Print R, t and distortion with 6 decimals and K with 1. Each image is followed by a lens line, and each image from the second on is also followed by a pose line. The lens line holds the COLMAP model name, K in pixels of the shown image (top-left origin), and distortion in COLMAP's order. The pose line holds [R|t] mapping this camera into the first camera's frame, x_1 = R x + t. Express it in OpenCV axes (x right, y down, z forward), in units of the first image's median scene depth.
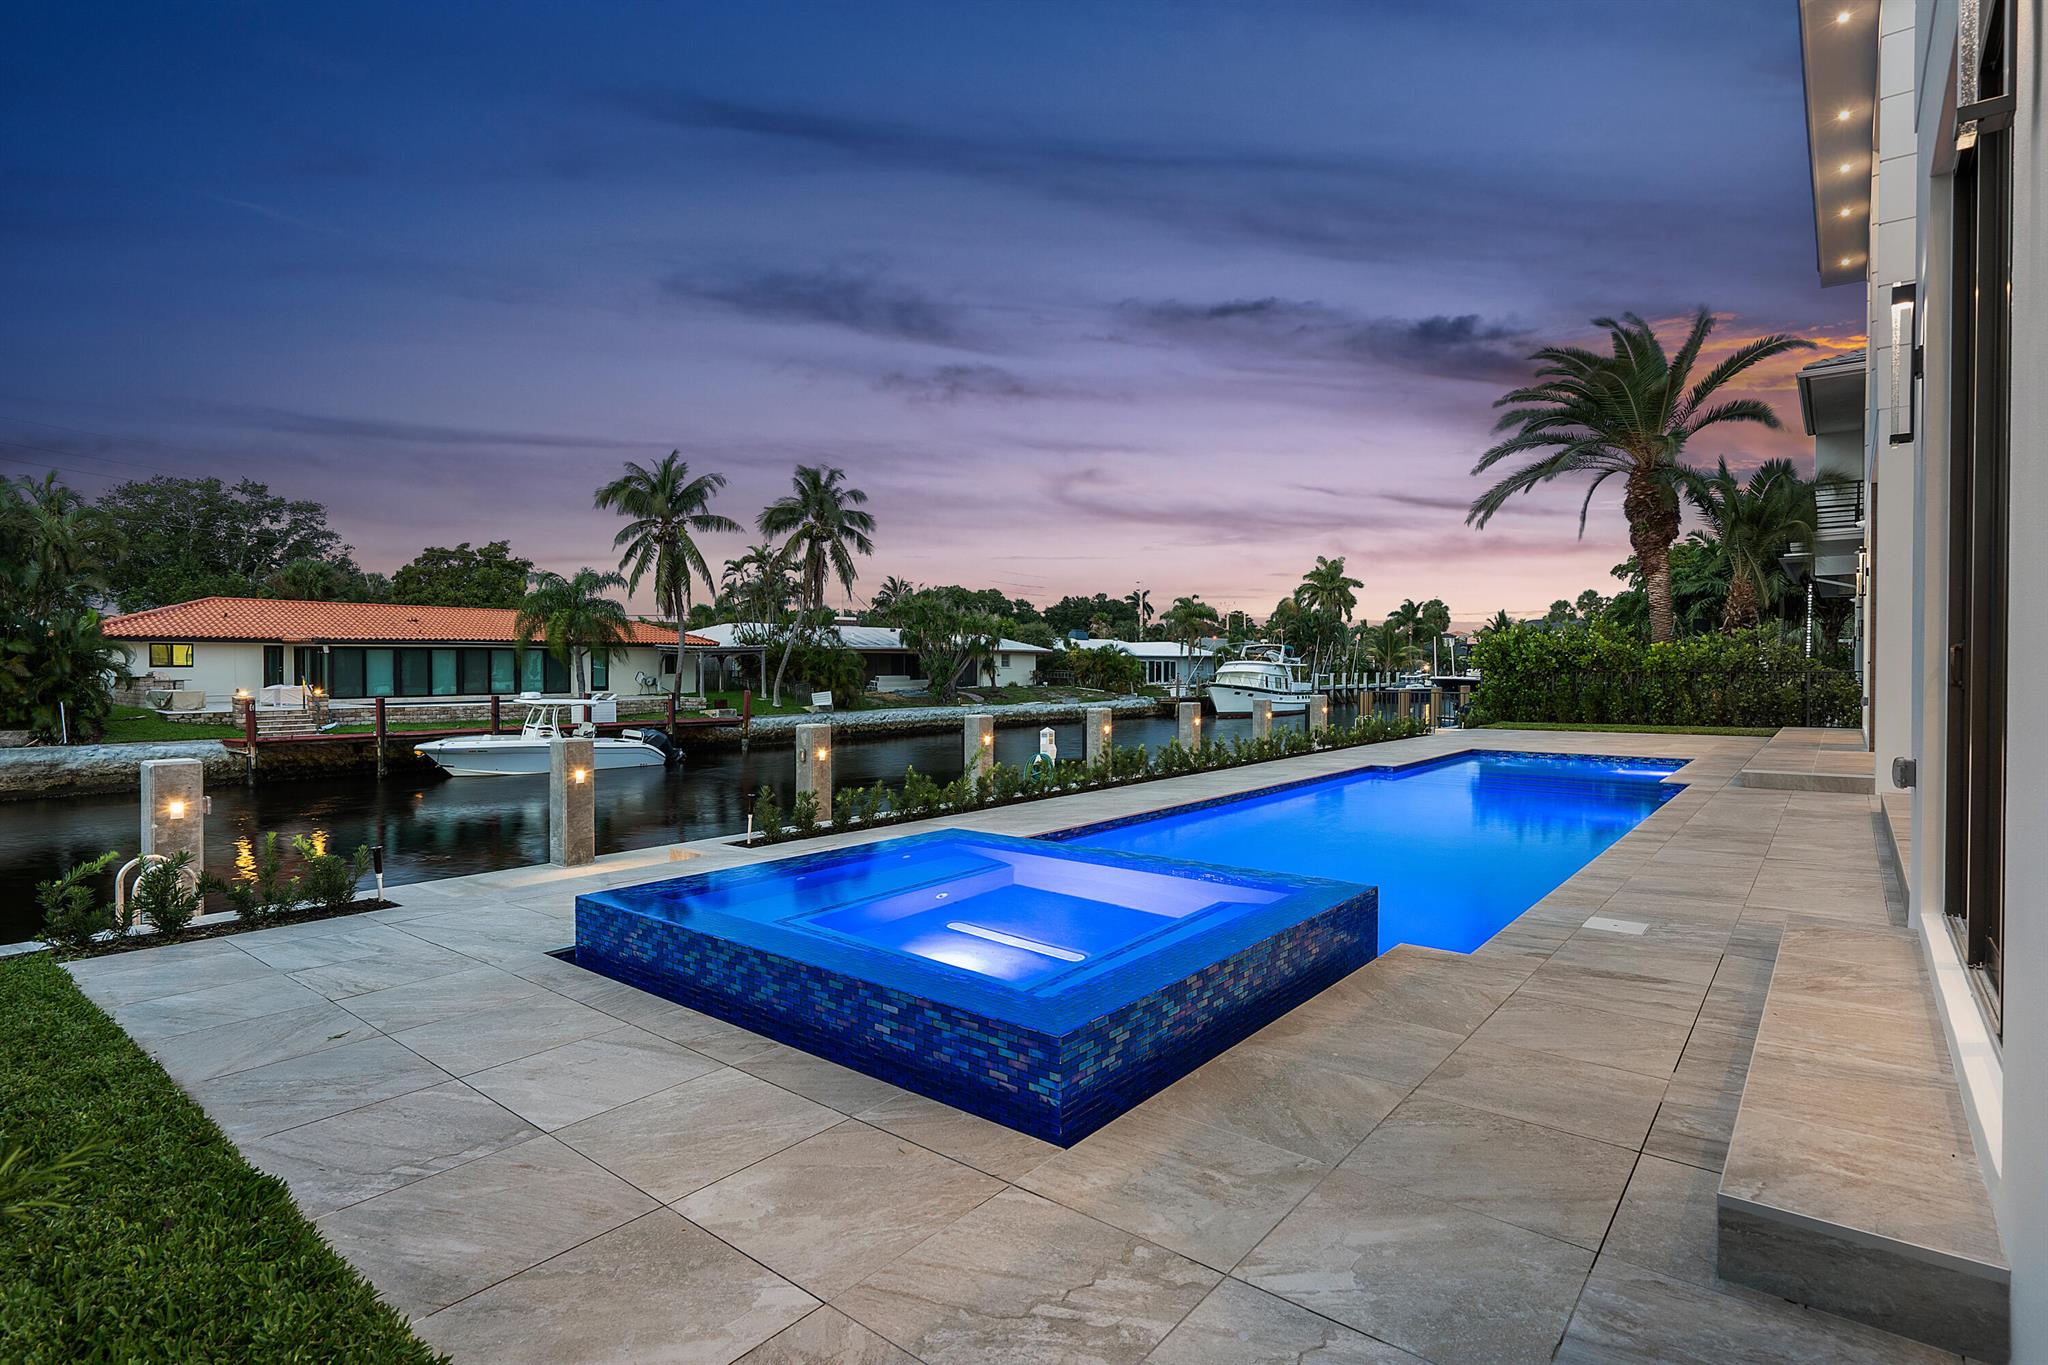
lens RADIAL K [[1019.2, 0, 1024.0], [0, 1019.2, 682.5], [0, 0, 1]] dist [-0.017216, -0.000336]
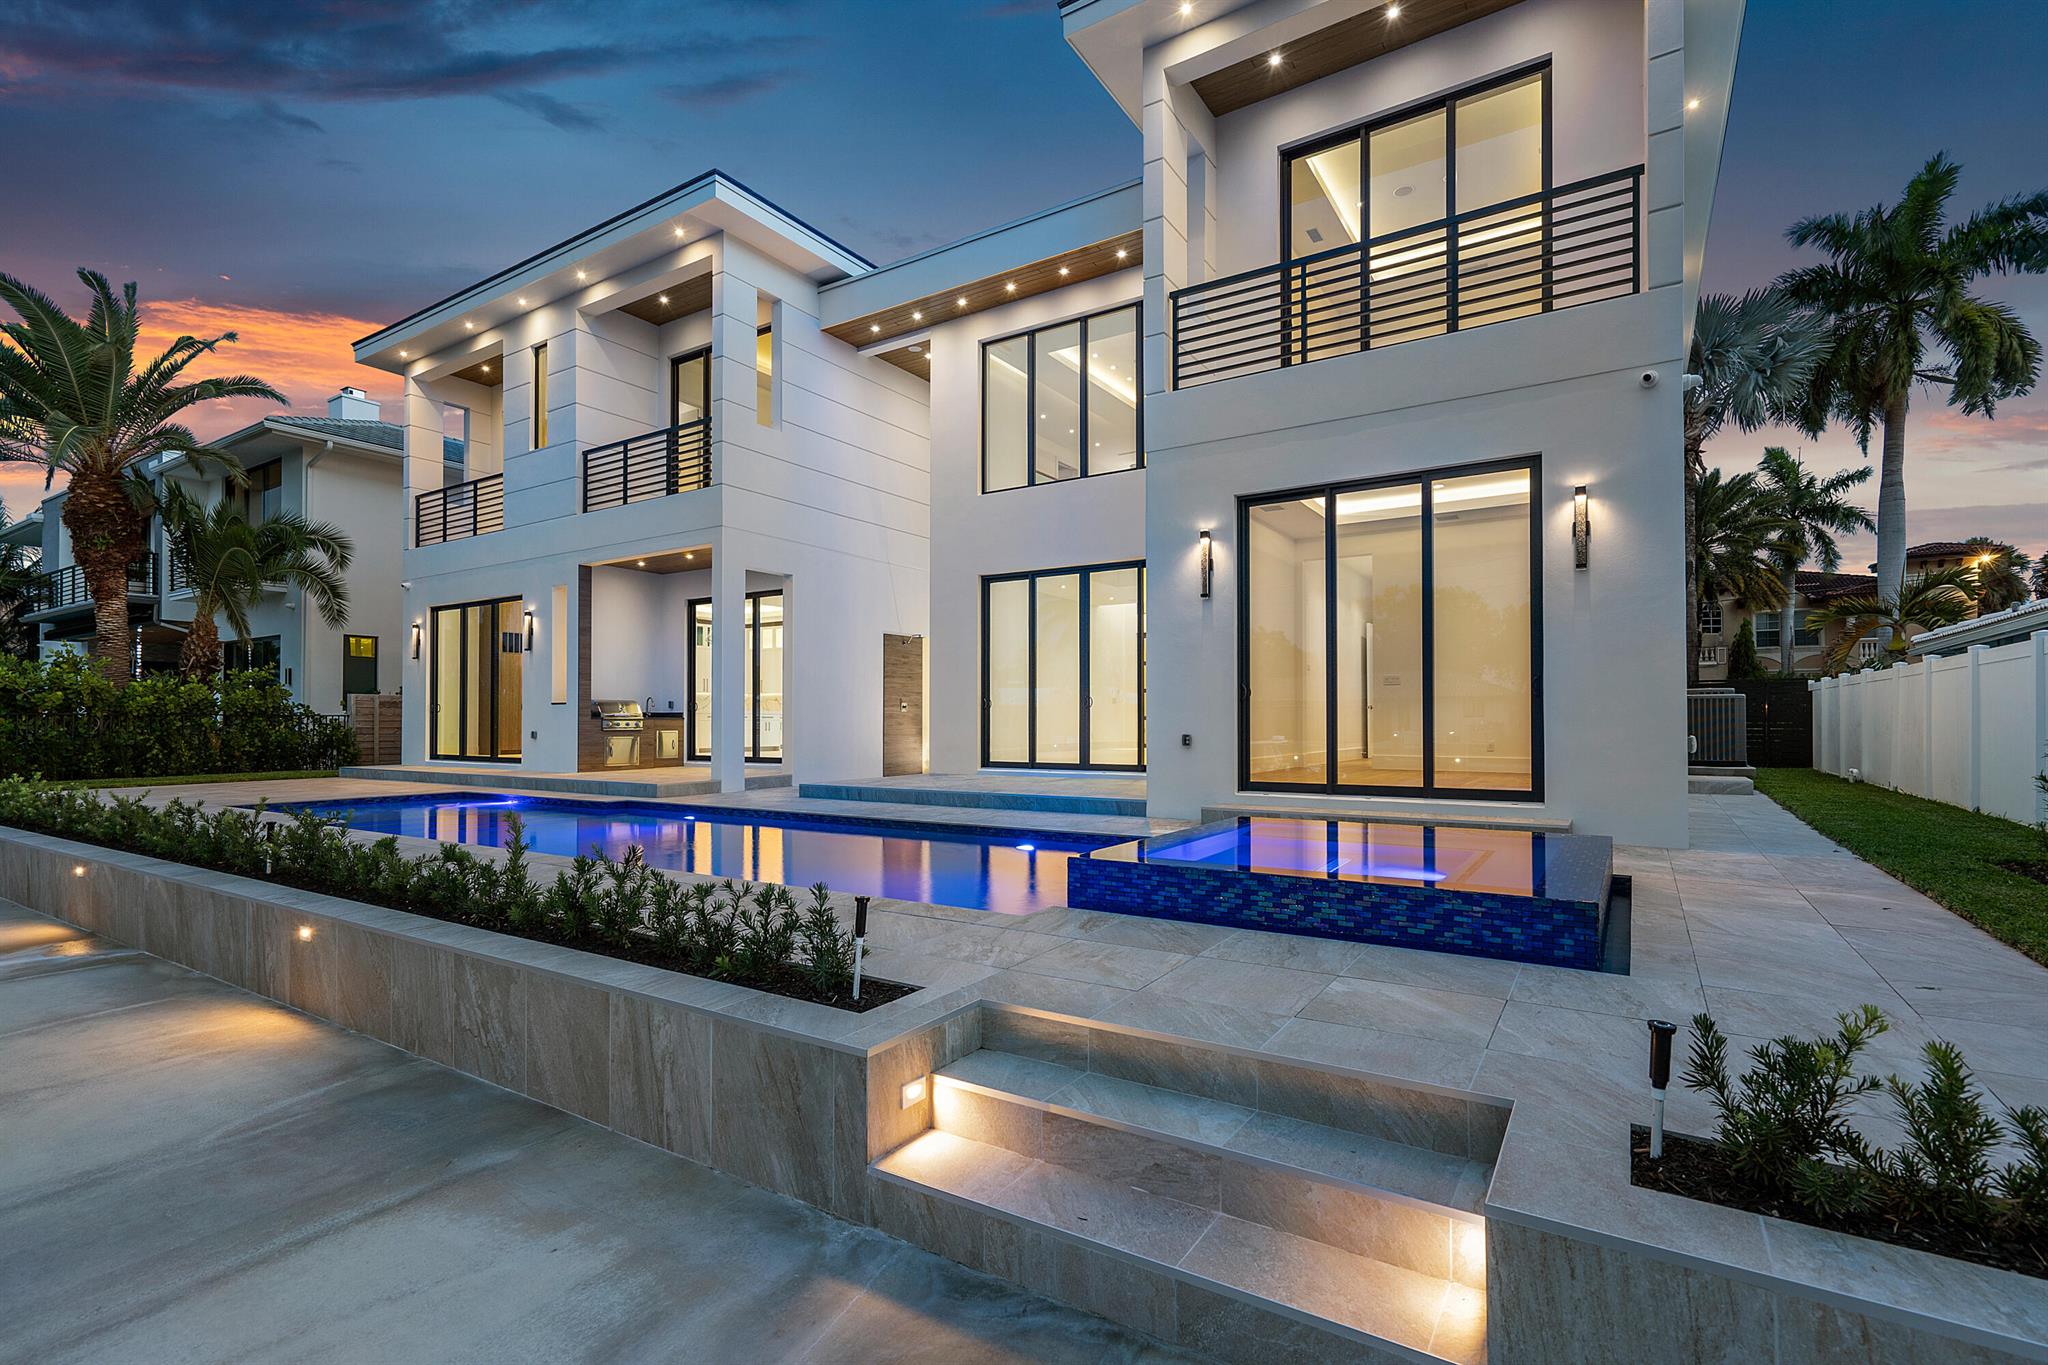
lens RADIAL K [[948.6, 0, 1035.5], [0, 948.6, 709.0], [0, 0, 1]] dist [0.001916, 0.000671]
pose [[-0.110606, 0.015817, 0.993738, -0.096242], [0.018753, 0.999729, -0.013825, 0.003475], [-0.993687, 0.017106, -0.110873, 0.125064]]
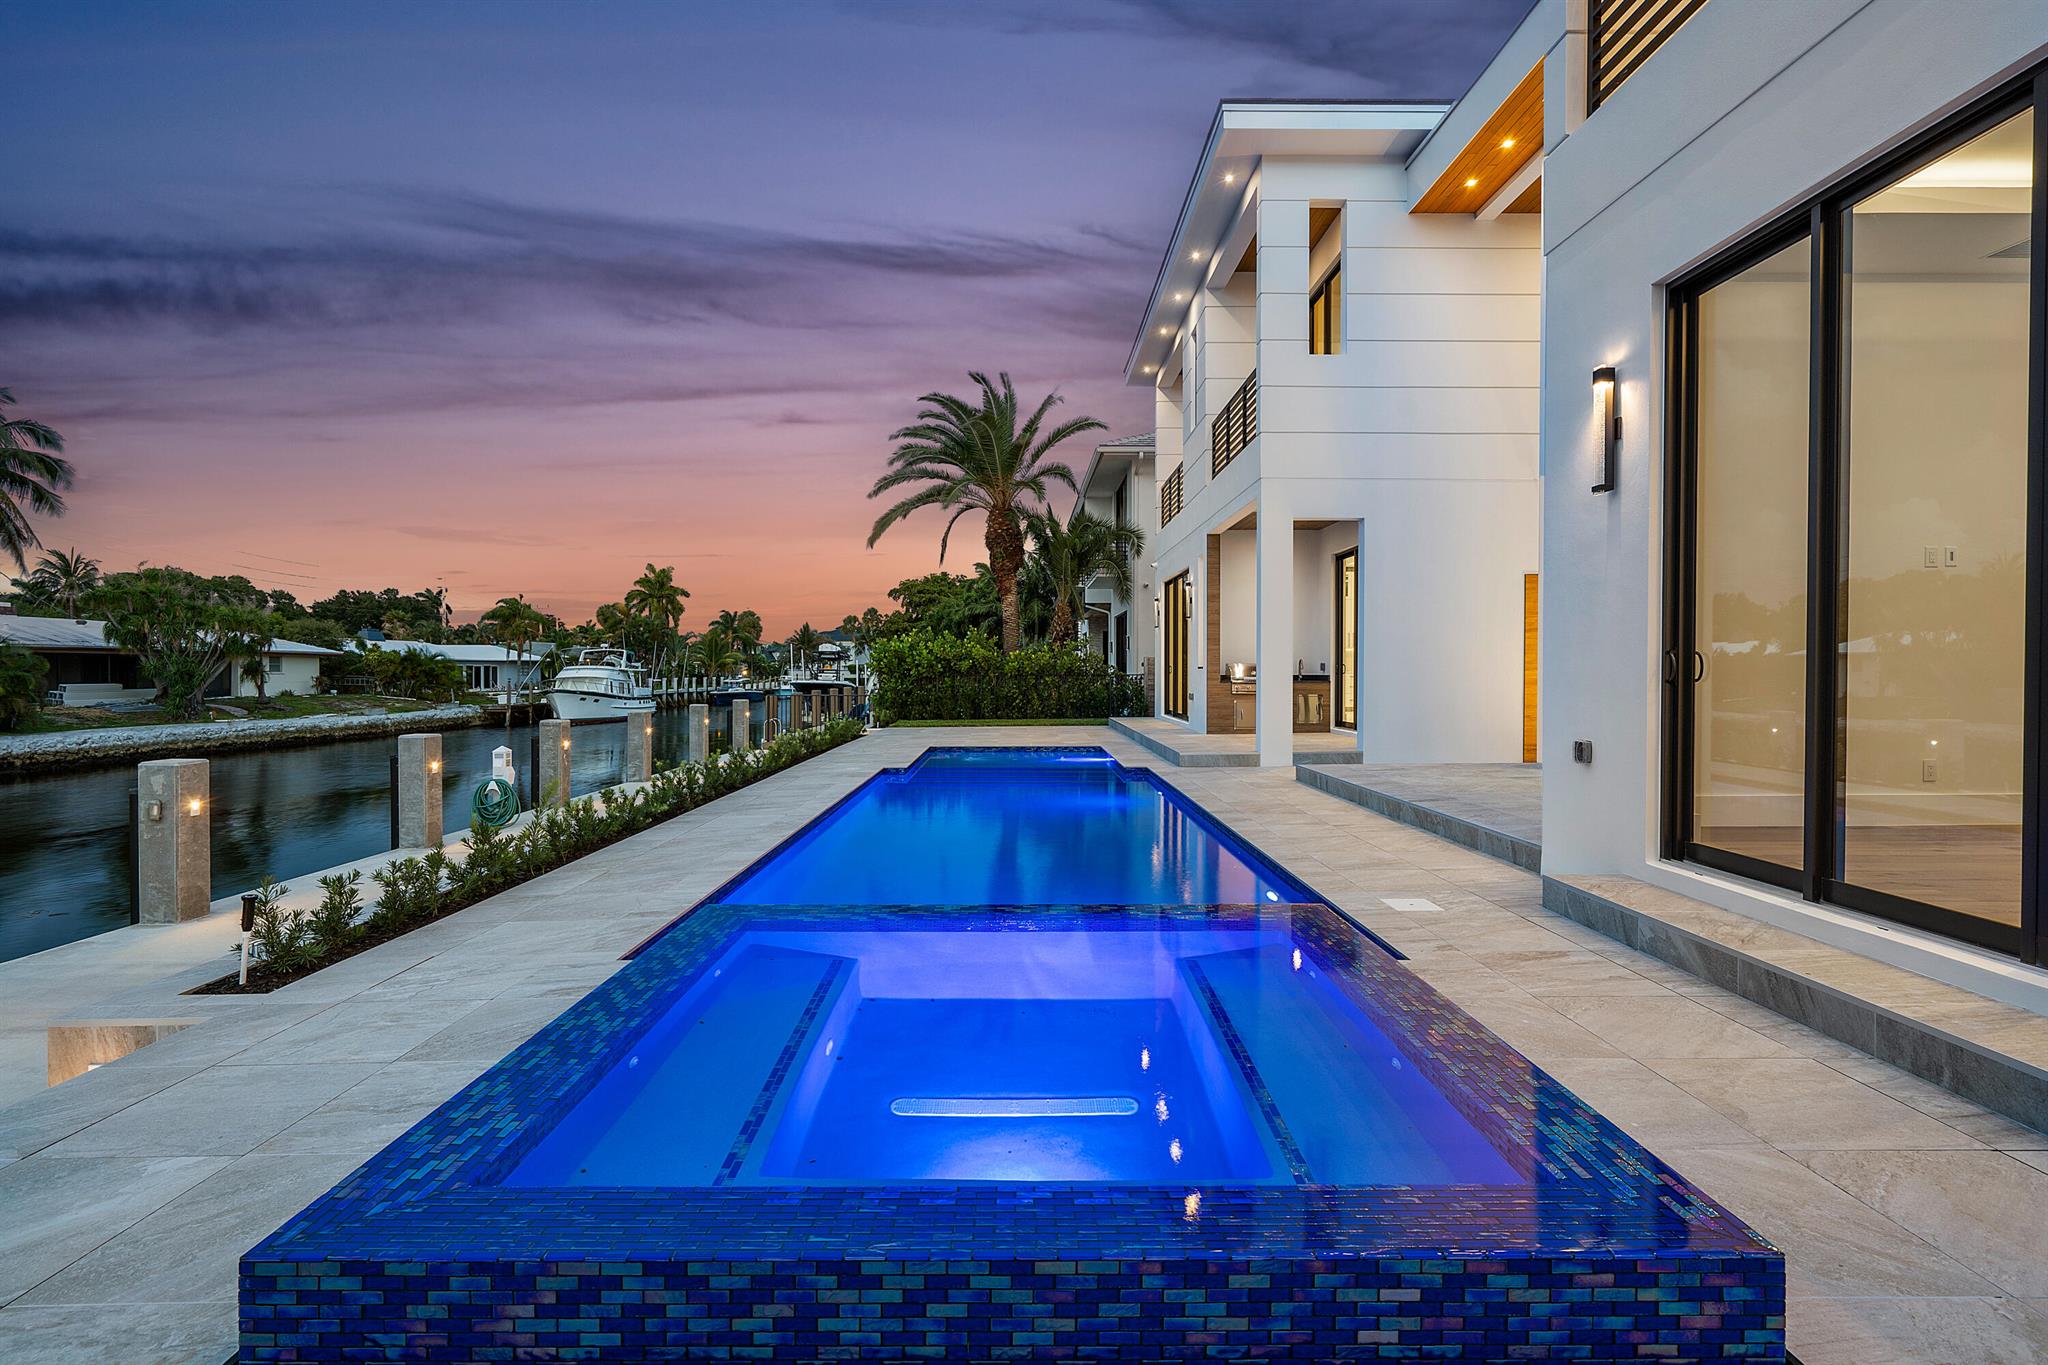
lens RADIAL K [[946.2, 0, 1024.0], [0, 946.2, 682.5], [0, 0, 1]] dist [-0.002288, -0.000413]
pose [[0.774812, -0.007352, 0.632149, -0.032472], [0.010154, 0.999948, -0.000816, -0.000293], [-0.632110, 0.007051, 0.774847, 0.039803]]
